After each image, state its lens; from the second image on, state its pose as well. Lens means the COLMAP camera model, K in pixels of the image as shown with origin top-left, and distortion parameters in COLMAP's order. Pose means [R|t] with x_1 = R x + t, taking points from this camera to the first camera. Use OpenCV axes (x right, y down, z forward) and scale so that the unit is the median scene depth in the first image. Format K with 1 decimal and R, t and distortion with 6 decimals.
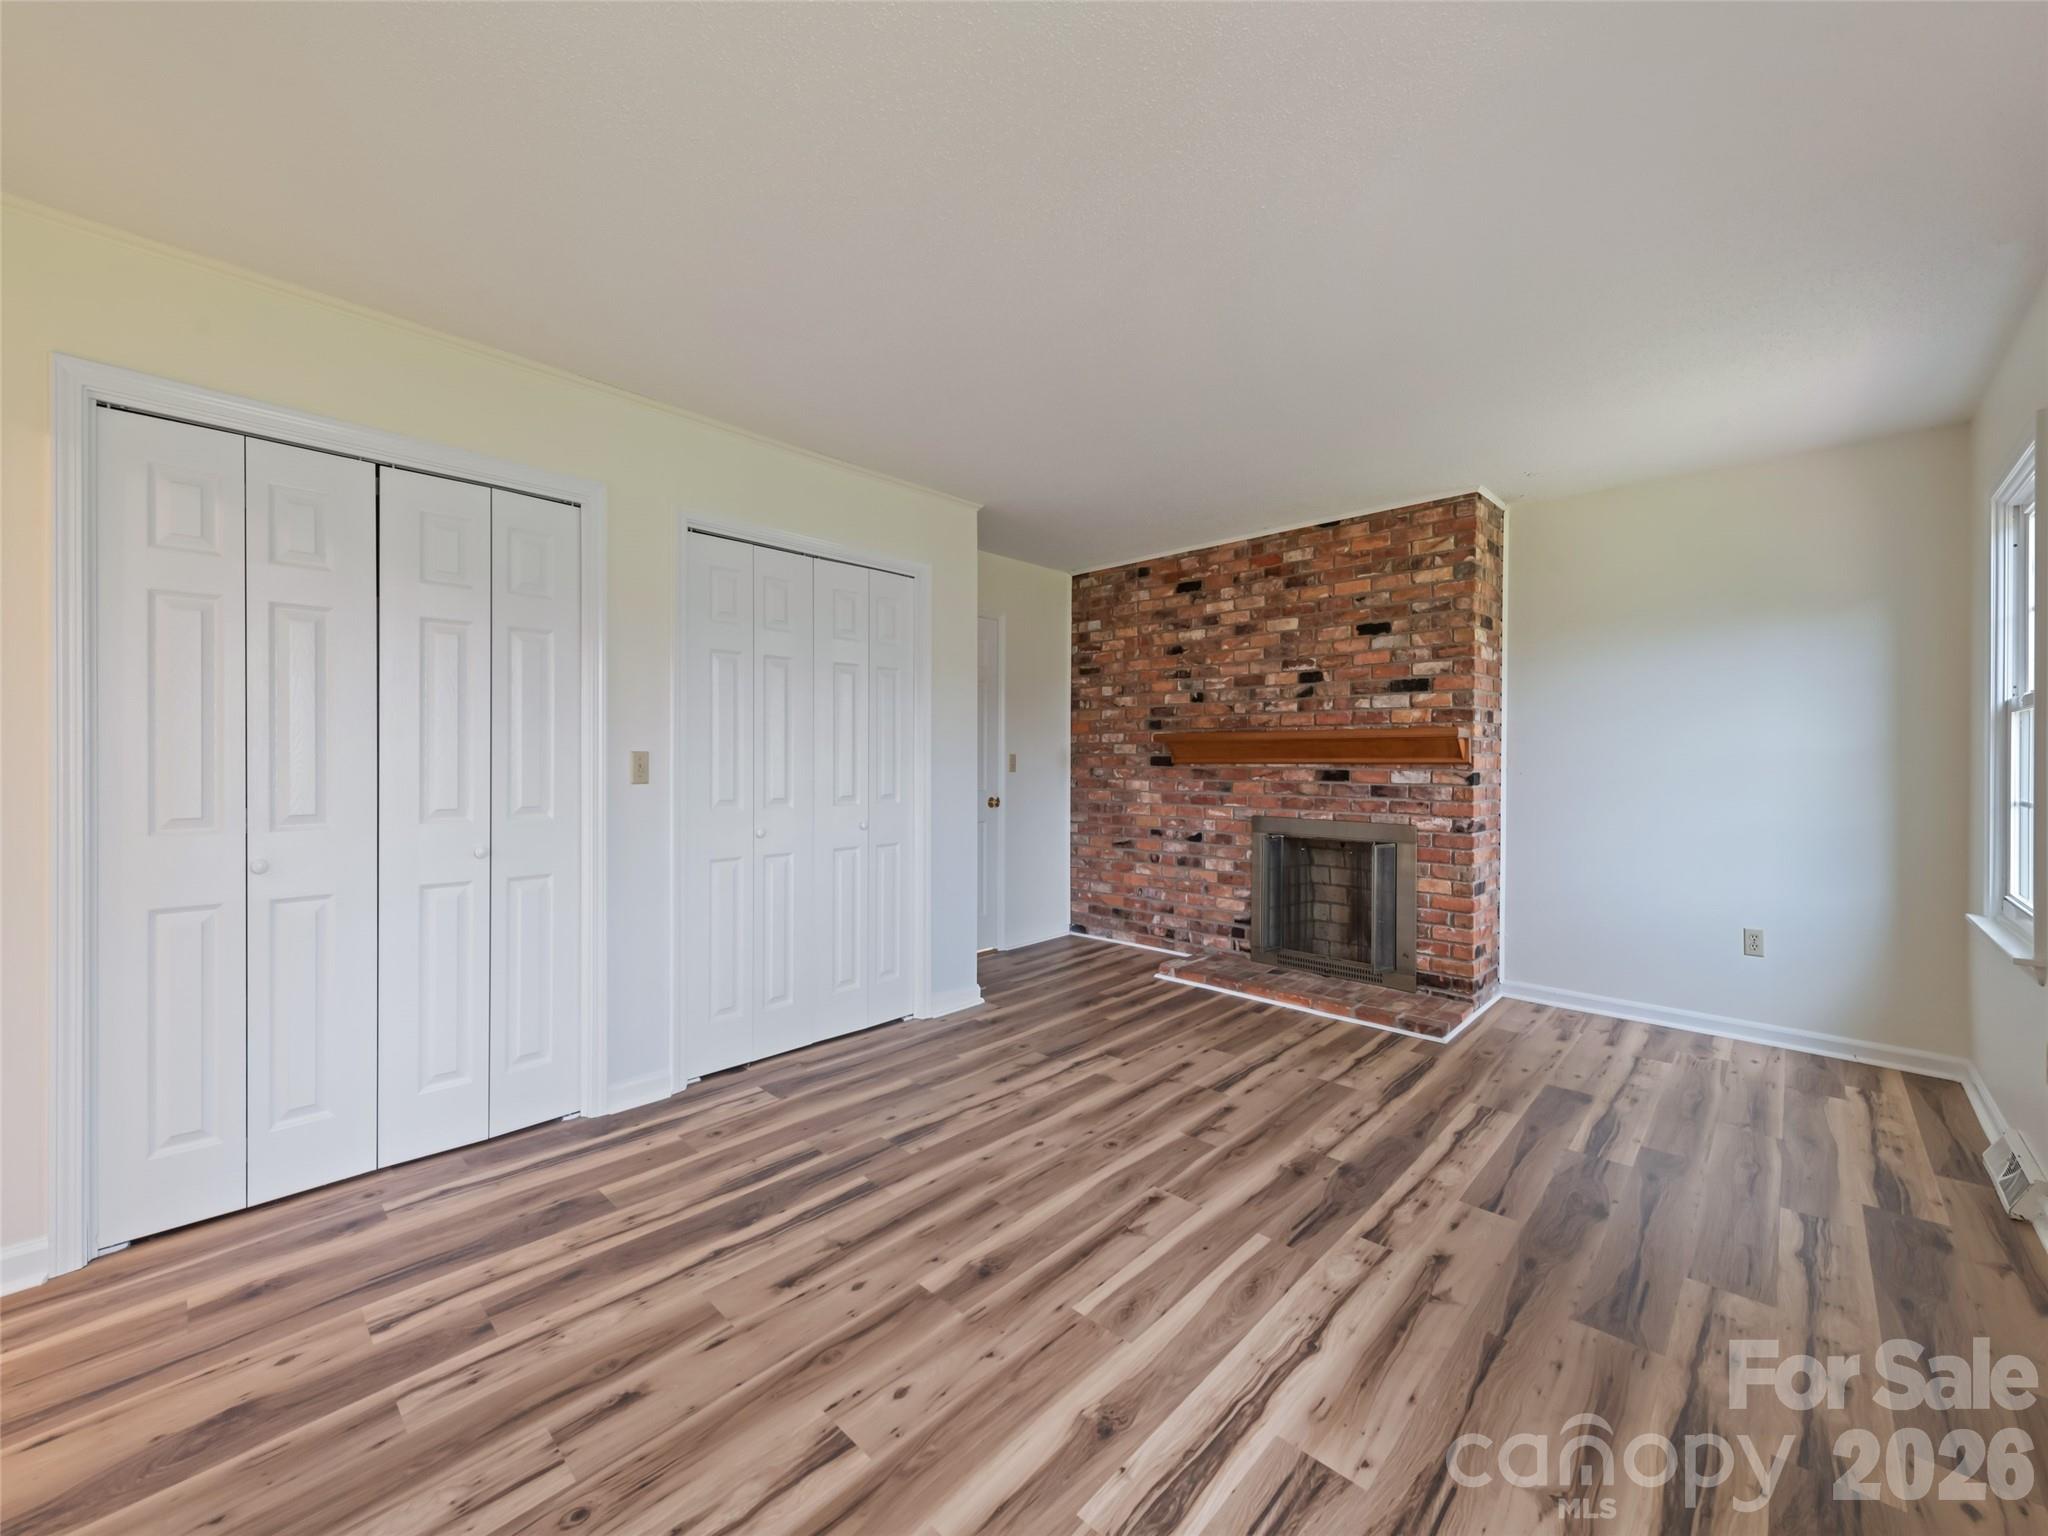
lens RADIAL K [[807.6, 0, 1031.2], [0, 807.6, 763.4], [0, 0, 1]] dist [0.011860, -0.000614]
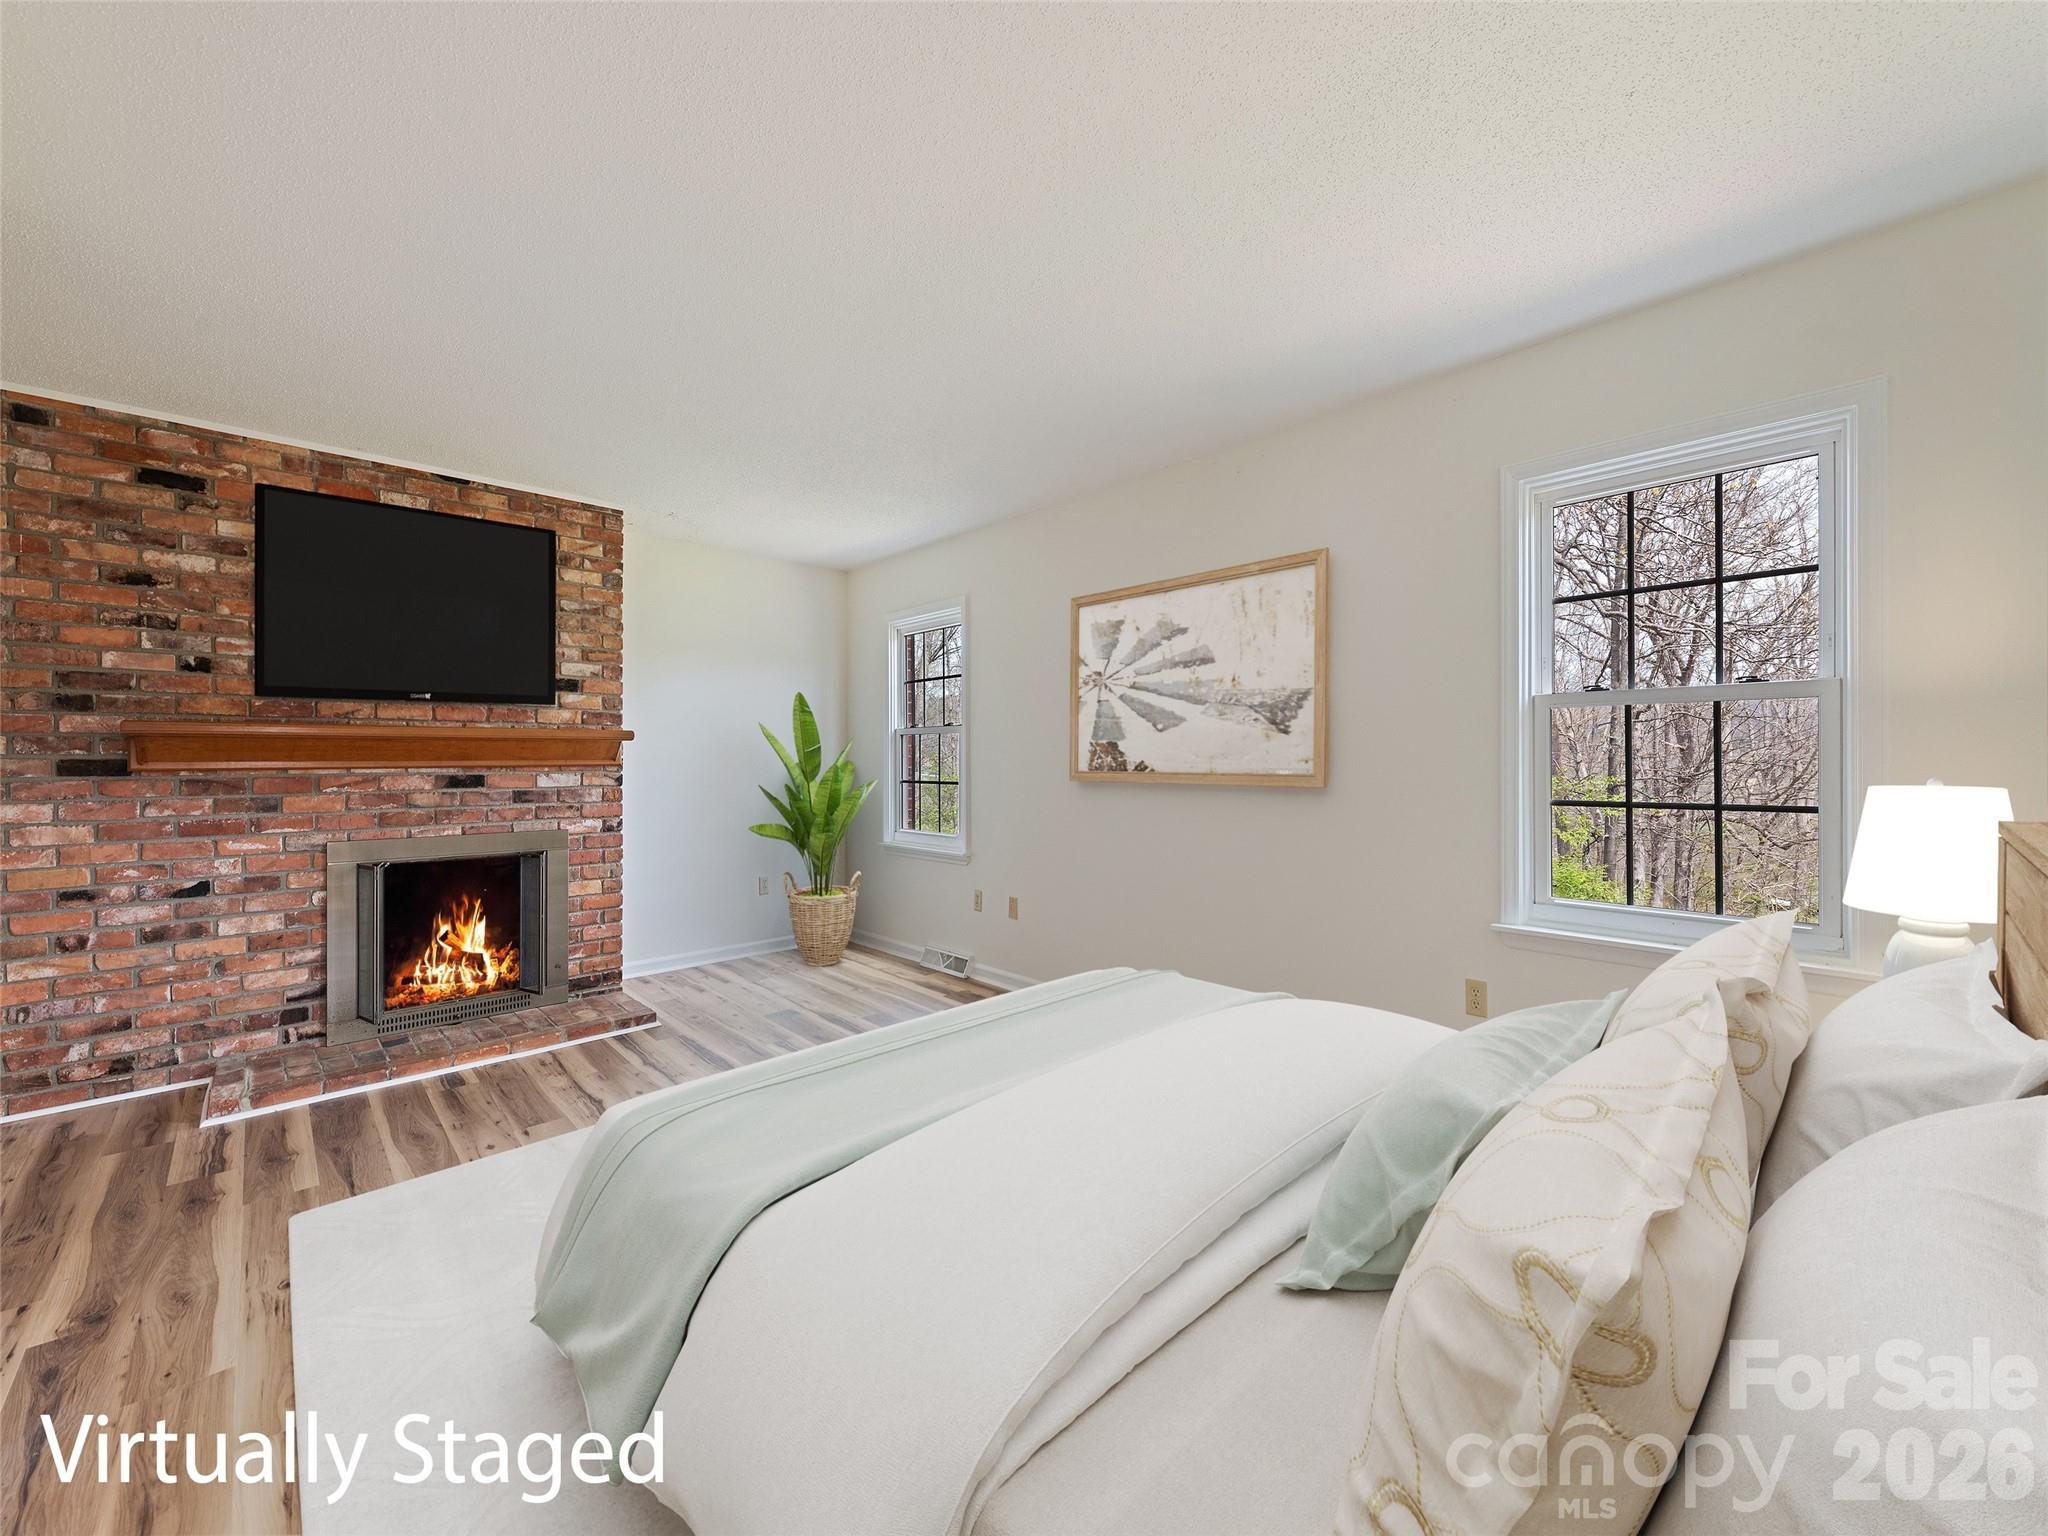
lens RADIAL K [[807.6, 0, 1021.3], [0, 807.6, 761.0], [0, 0, 1]] dist [0.011860, -0.000614]
pose [[0.057415, -0.005874, 0.998333, -0.430811], [0.009089, 0.999944, 0.005361, -0.005390], [-0.998309, 0.008766, 0.057465, 0.369387]]
